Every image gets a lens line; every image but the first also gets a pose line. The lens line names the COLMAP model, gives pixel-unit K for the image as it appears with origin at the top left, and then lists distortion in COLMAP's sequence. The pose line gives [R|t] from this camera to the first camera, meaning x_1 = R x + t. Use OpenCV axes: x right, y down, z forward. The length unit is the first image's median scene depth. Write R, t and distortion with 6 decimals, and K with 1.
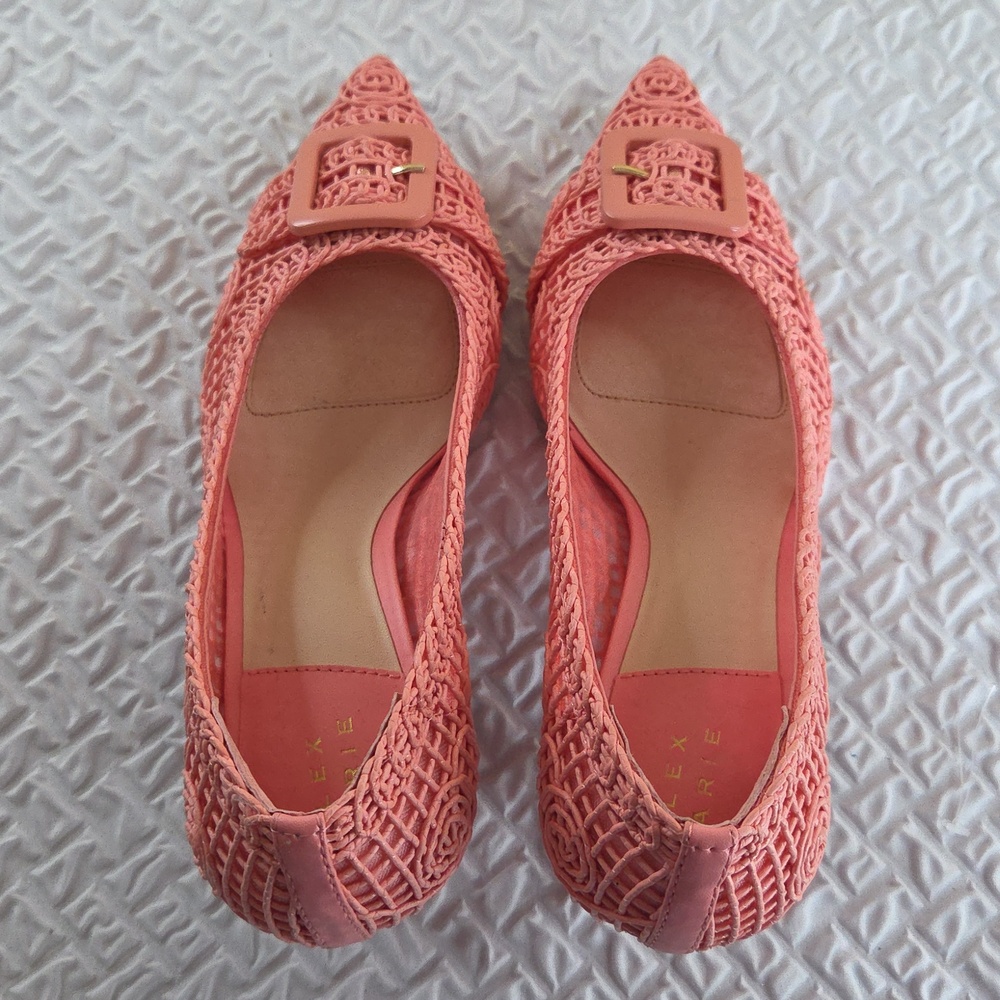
lens RADIAL K [[1443.3, 0, 518.0], [0, 1443.3, 514.1], [0, 0, 1]] dist [0.023720, -0.073959]
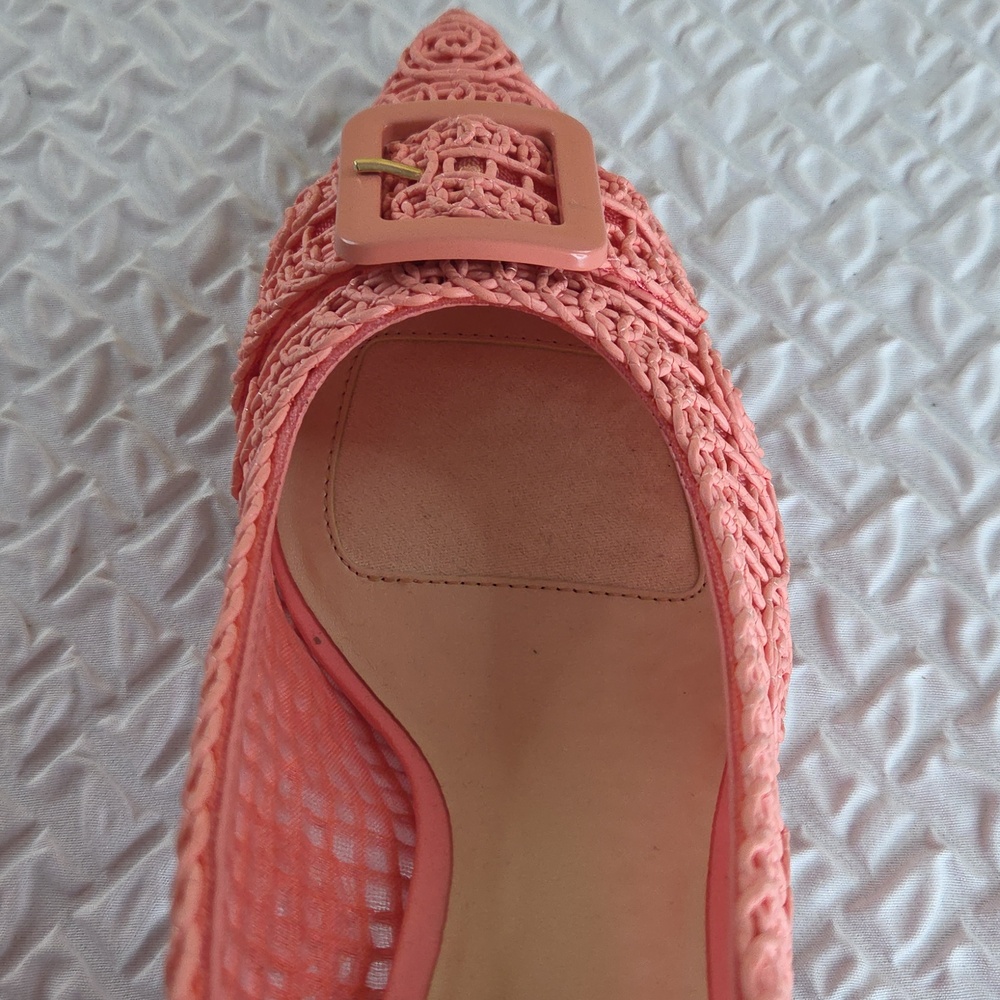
lens RADIAL K [[1443.3, 0, 518.0], [0, 1443.3, 514.1], [0, 0, 1]] dist [0.023720, -0.073959]
pose [[0.998087, -0.056802, 0.024396, 0.100250], [0.059600, 0.988945, -0.135780, -0.027271], [-0.016414, 0.136974, 0.990439, 0.443226]]
